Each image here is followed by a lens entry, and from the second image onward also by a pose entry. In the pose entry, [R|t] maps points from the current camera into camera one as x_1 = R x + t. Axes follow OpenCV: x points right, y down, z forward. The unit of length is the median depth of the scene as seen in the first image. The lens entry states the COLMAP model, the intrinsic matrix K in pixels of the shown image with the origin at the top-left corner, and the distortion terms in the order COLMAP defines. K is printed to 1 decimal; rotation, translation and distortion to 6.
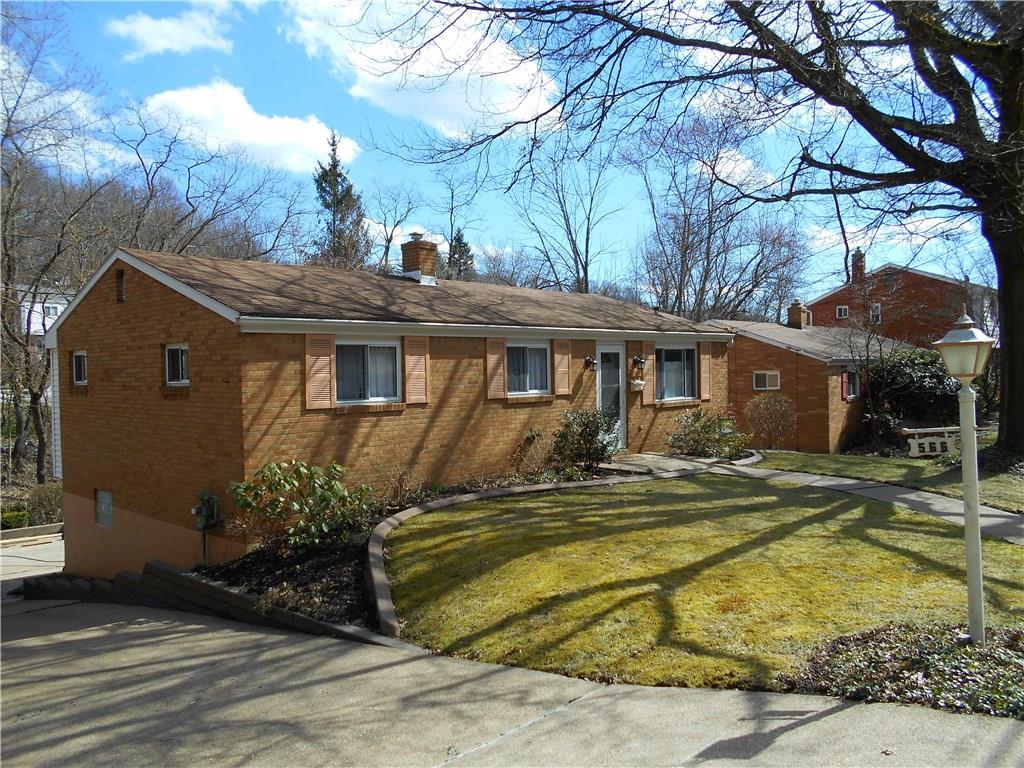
lens RADIAL K [[766.6, 0, 547.1], [0, 766.6, 384.2], [0, 0, 1]] dist [-0.005165, 0.001954]
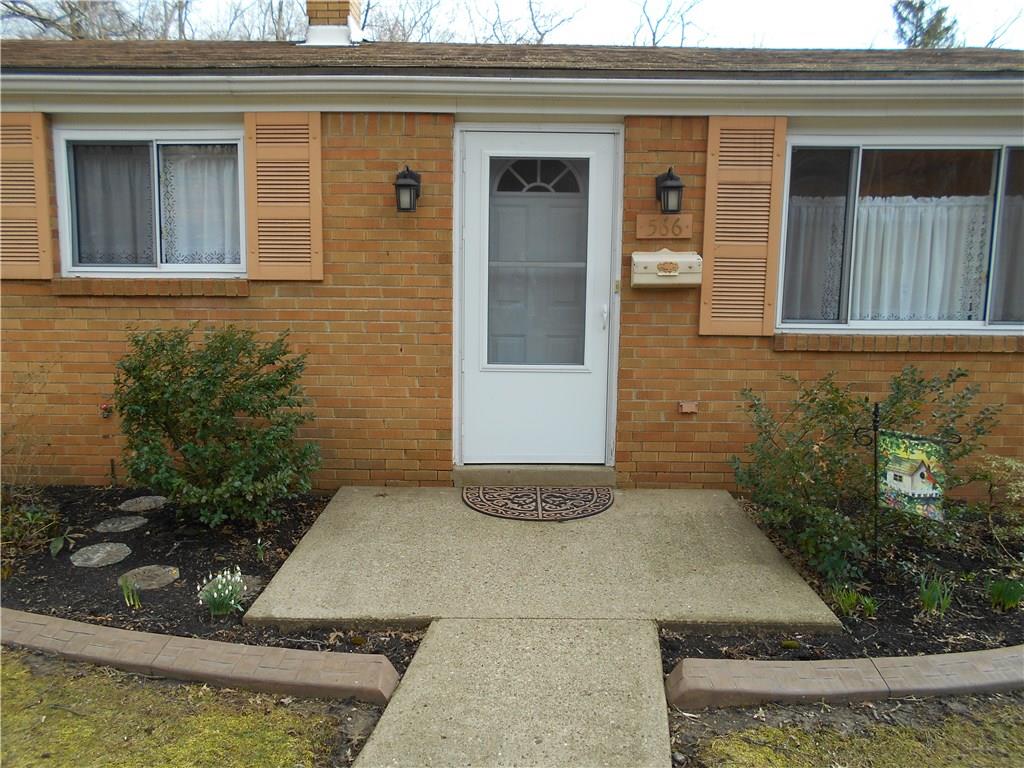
lens RADIAL K [[779.3, 0, 510.9], [0, 779.3, 366.8], [0, 0, 1]] dist [-0.006016, 0.000473]
pose [[0.647951, 0.129415, -0.750607, 0.377309], [-0.036701, 0.989620, 0.138943, -0.001146], [0.760797, -0.062480, 0.645975, 0.913800]]
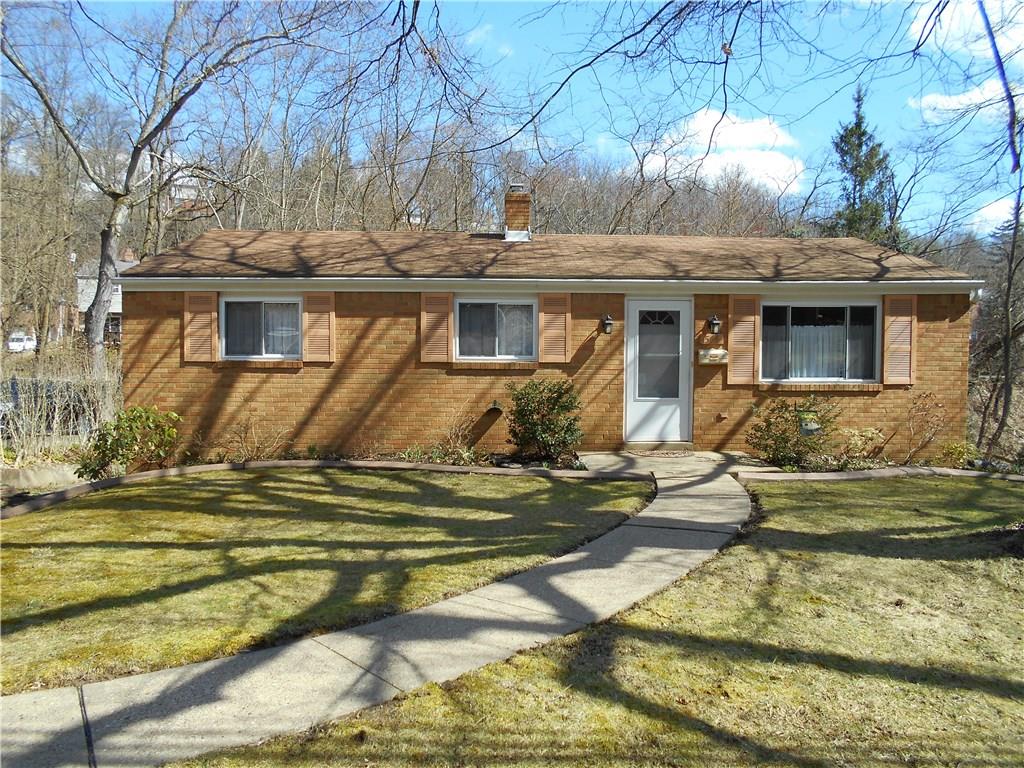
lens RADIAL K [[766.6, 0, 547.1], [0, 766.6, 384.2], [0, 0, 1]] dist [-0.005165, 0.001954]
pose [[0.700214, 0.049975, -0.712182, 0.633545], [-0.031264, 0.998736, 0.039344, 0.004561], [0.713248, -0.005284, 0.700892, 0.462633]]
